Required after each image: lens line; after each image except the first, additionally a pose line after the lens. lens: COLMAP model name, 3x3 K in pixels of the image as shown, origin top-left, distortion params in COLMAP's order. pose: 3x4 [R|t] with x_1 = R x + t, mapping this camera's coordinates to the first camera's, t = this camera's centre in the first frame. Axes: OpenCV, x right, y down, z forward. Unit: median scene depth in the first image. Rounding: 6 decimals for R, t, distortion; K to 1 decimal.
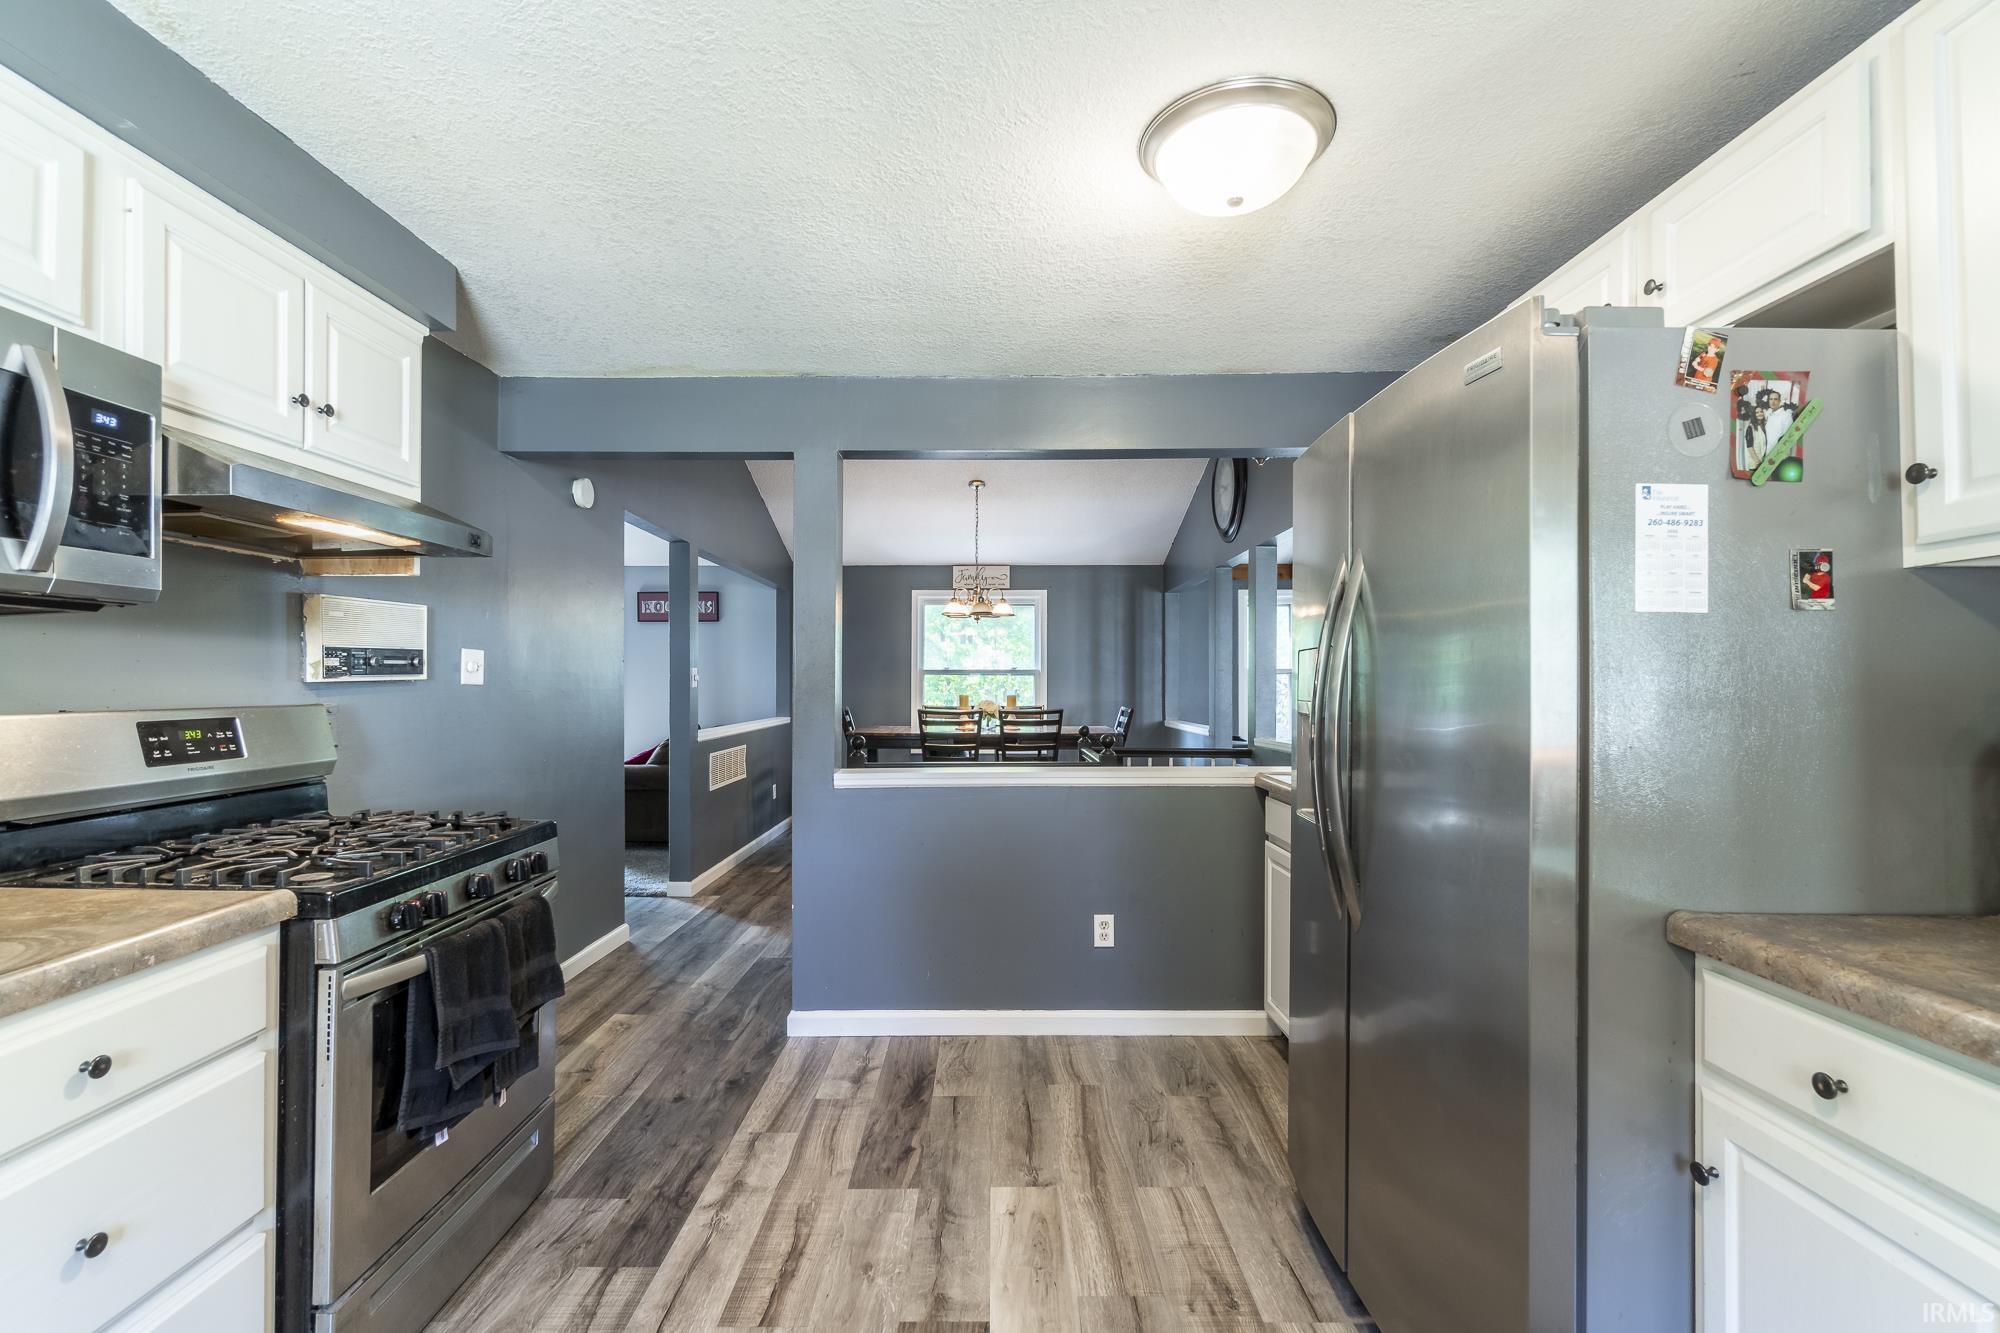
lens RADIAL K [[918.6, 0, 993.0], [0, 918.6, 675.8], [0, 0, 1]] dist [-0.000409, -0.004555]
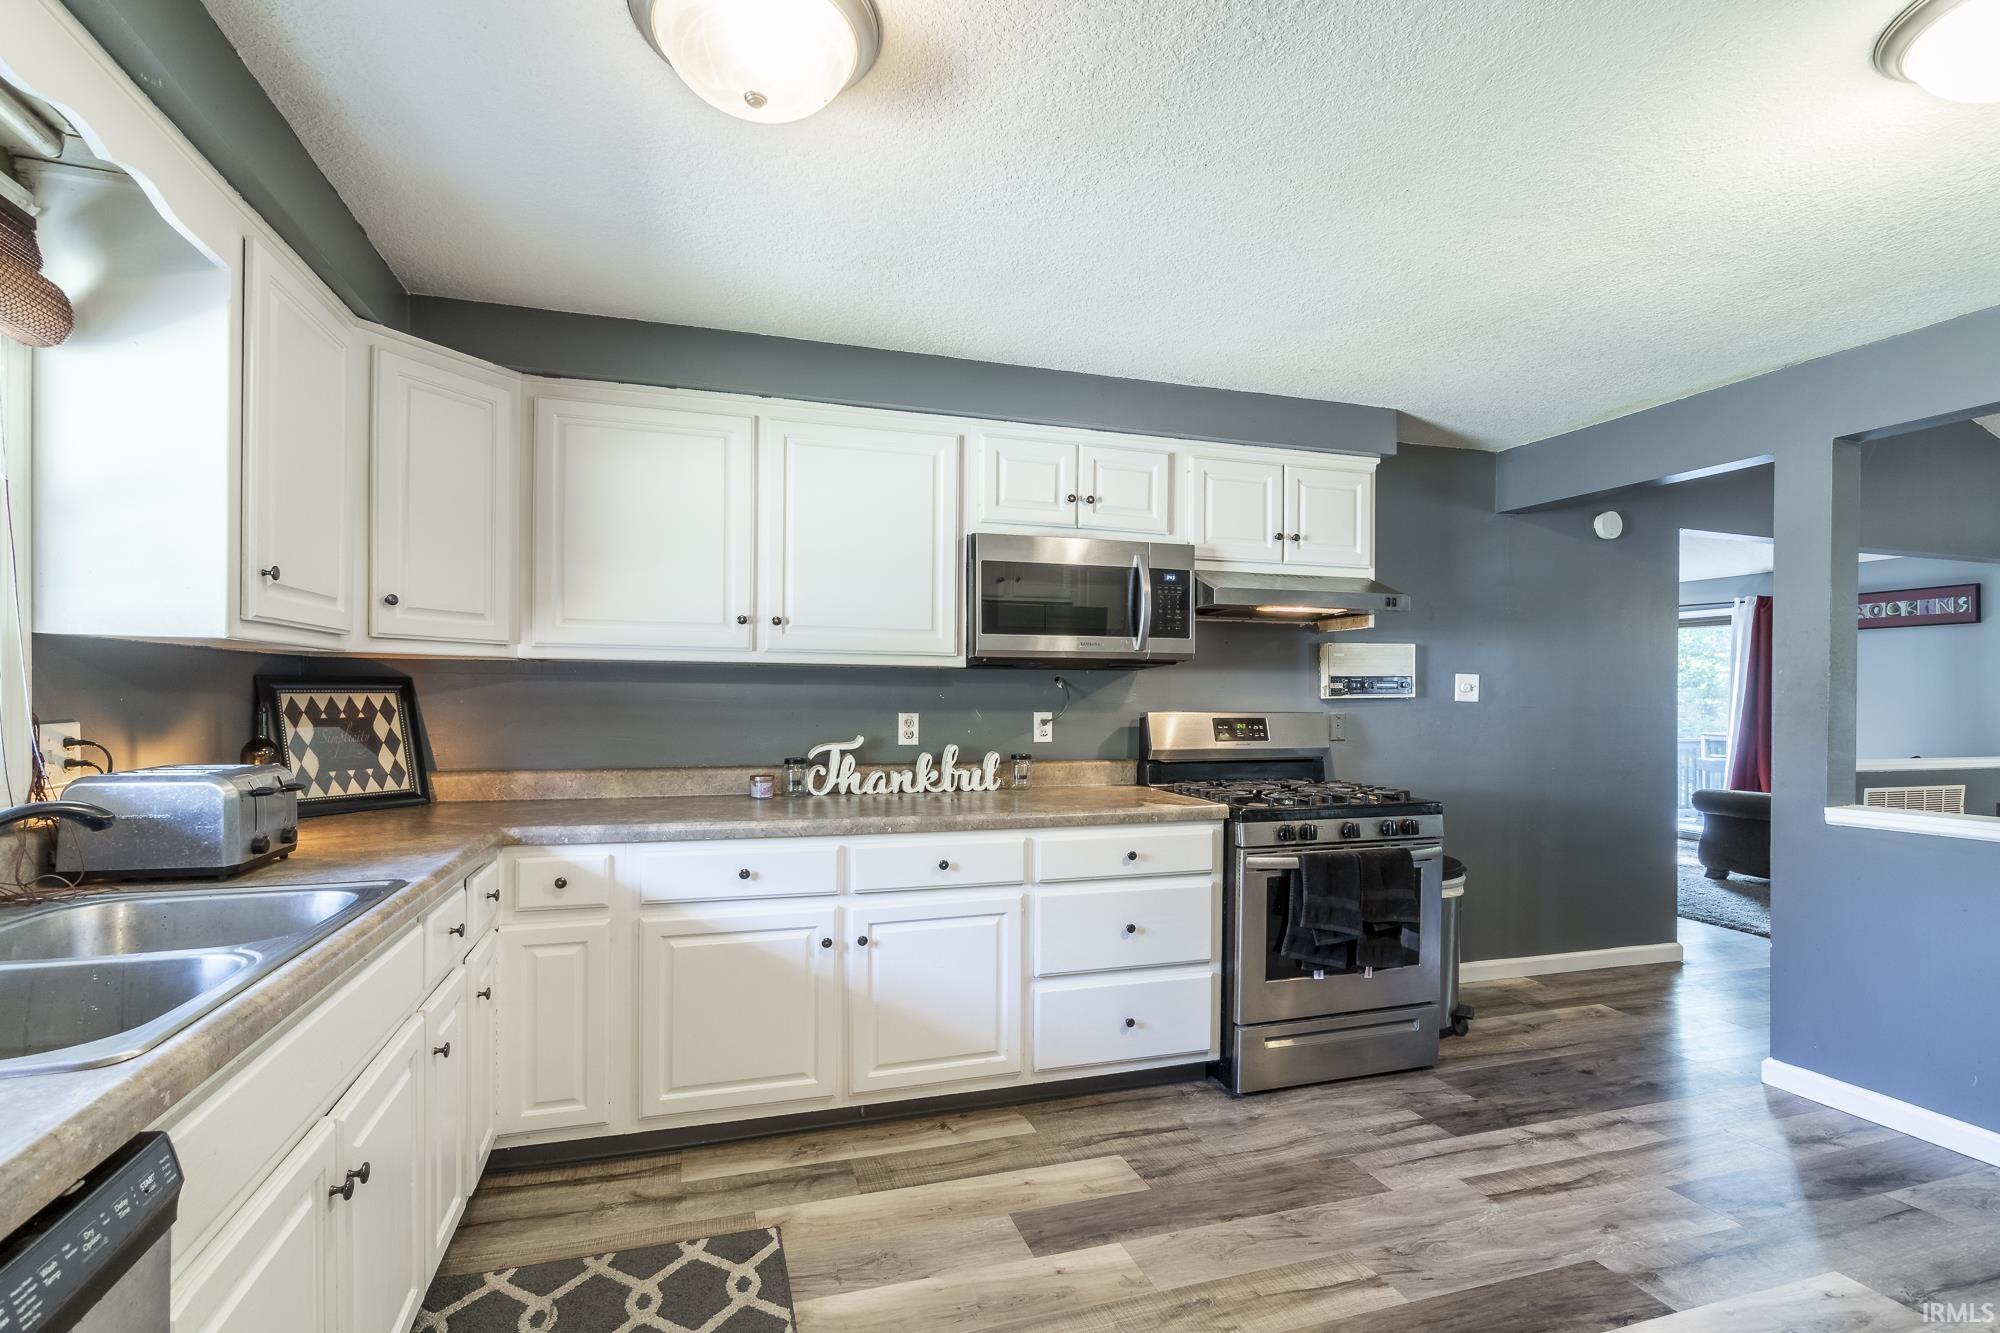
lens RADIAL K [[876.6, 0, 938.7], [0, 876.6, 697.5], [0, 0, 1]] dist [0.000837, 0.000024]
pose [[0.276003, 0.006243, -0.961137, 0.603991], [-0.001462, 0.999980, 0.006075, -0.003417], [0.961156, -0.000271, 0.276007, -0.075084]]
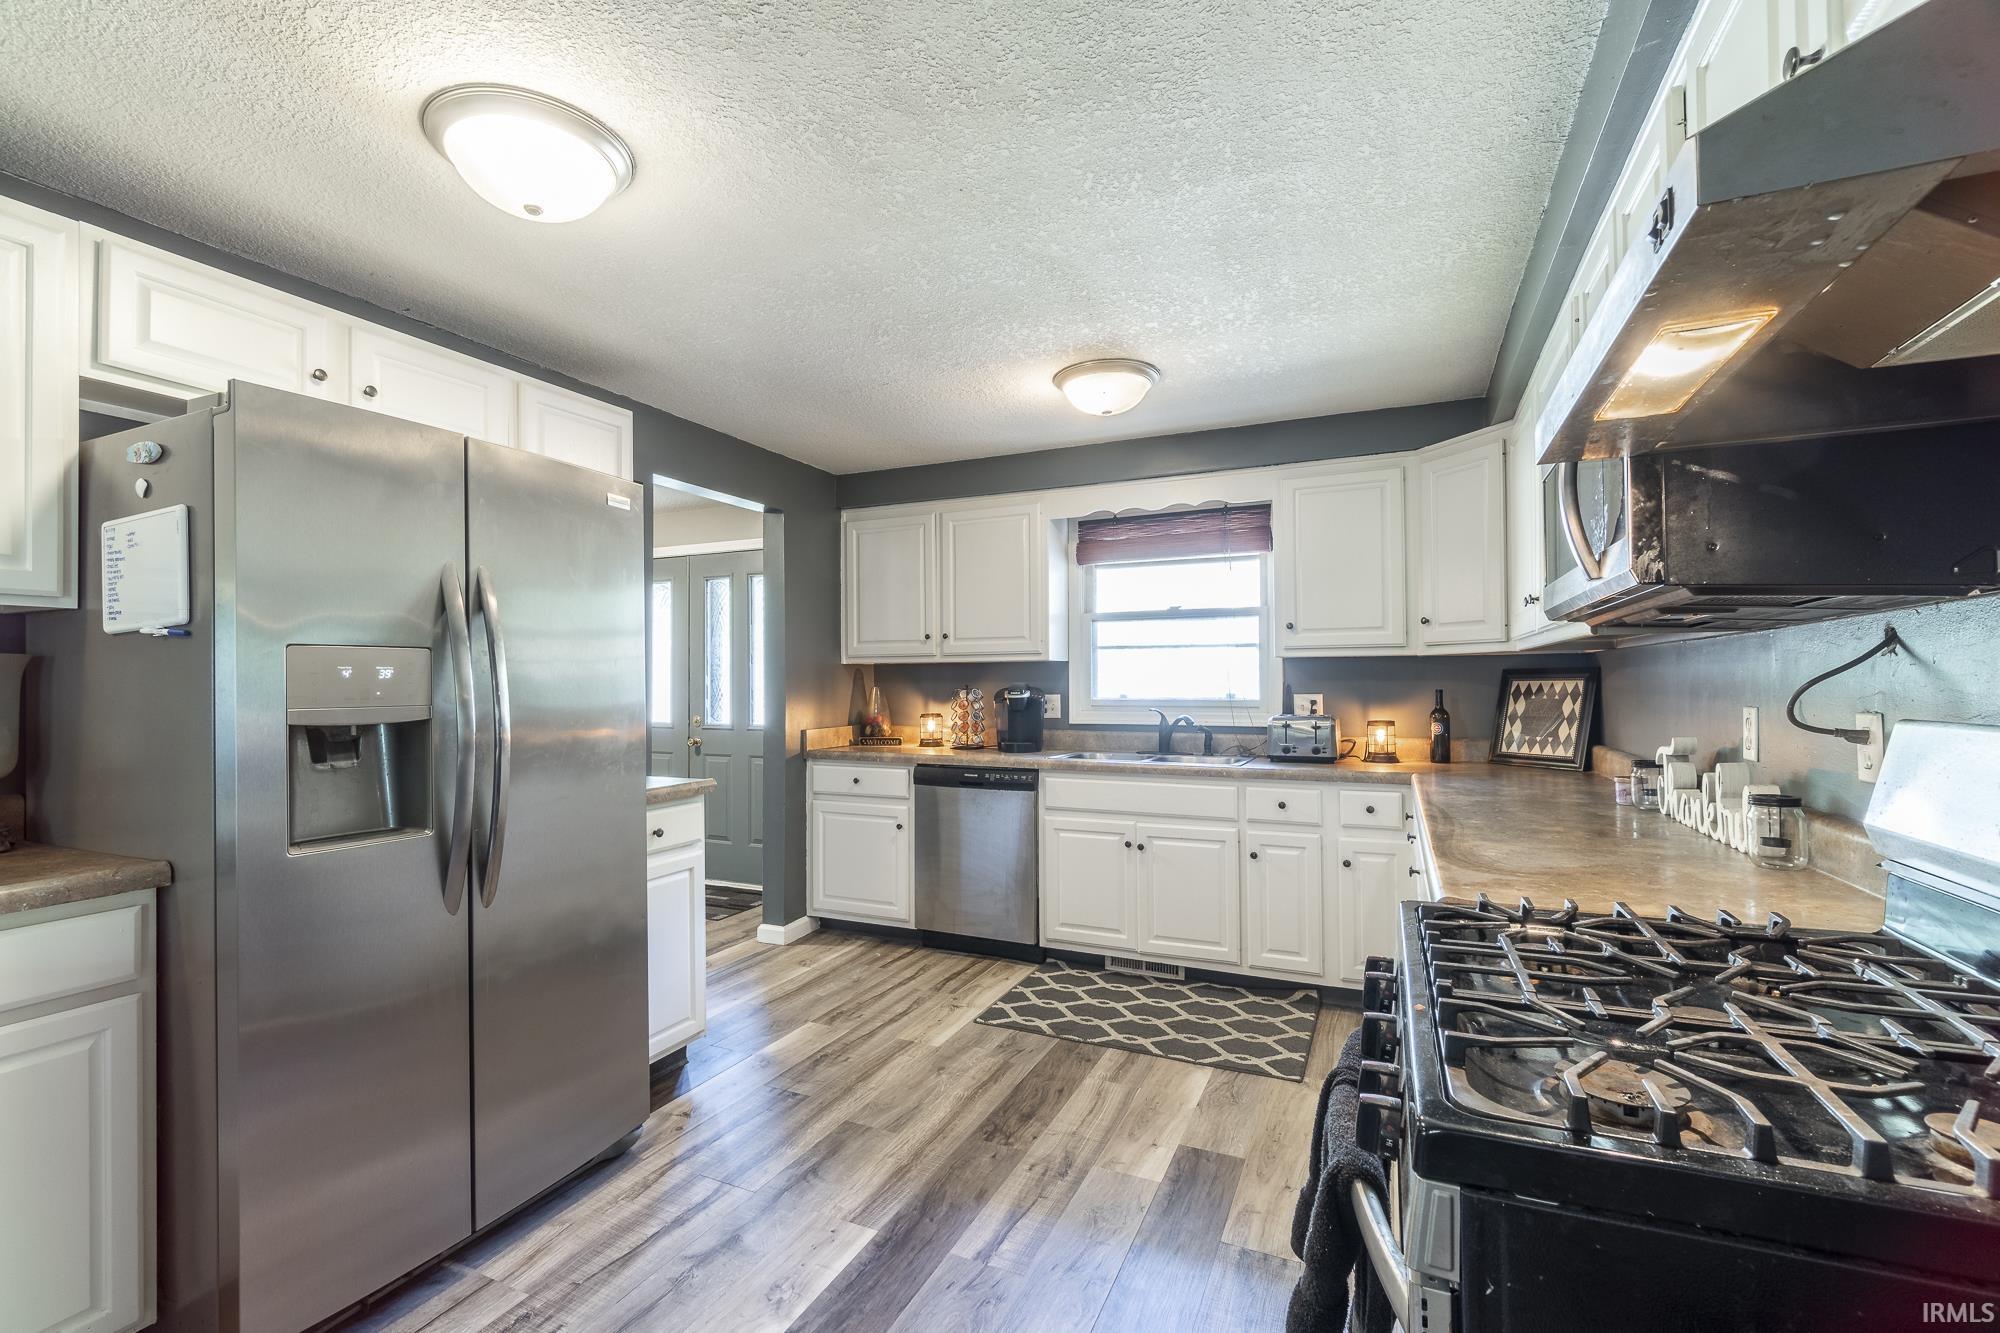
lens RADIAL K [[918.6, 0, 993.0], [0, 918.6, 675.8], [0, 0, 1]] dist [-0.000409, -0.004555]
pose [[-0.916620, 0.009713, 0.399642, -0.487299], [0.004707, 0.999898, -0.013507, 0.007961], [-0.399733, -0.010499, -0.916572, 1.423594]]
